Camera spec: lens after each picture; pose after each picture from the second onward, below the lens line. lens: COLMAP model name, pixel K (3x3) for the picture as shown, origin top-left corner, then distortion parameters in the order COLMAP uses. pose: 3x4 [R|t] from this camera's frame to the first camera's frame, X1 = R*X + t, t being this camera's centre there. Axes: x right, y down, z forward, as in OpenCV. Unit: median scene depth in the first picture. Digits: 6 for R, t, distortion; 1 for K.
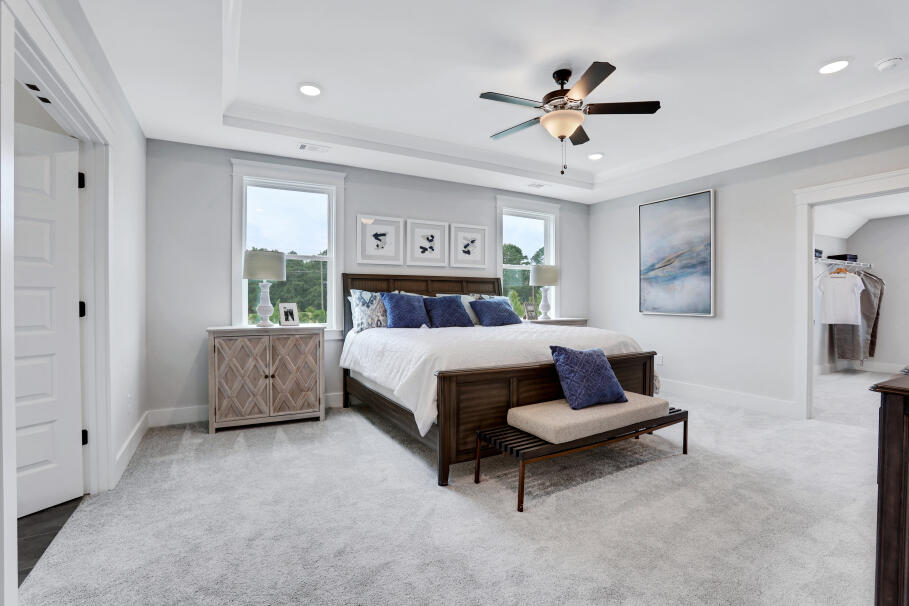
lens RADIAL K [[421.8, 0, 456.6], [0, 421.8, 301.6], [0, 0, 1]] dist [-0.000211, 0.000003]
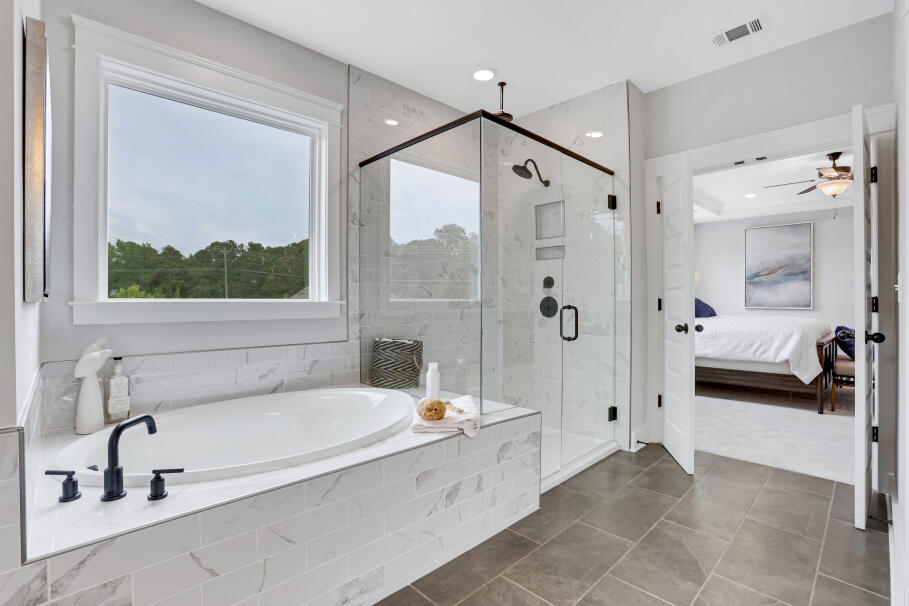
lens RADIAL K [[421.8, 0, 452.4], [0, 421.8, 300.4], [0, 0, 1]] dist [-0.000211, 0.000003]
pose [[0.966600, -0.002870, 0.256274, -0.912327], [0.003885, 0.999986, -0.003455, 0.004098], [-0.256261, 0.004336, 0.966598, -0.082592]]
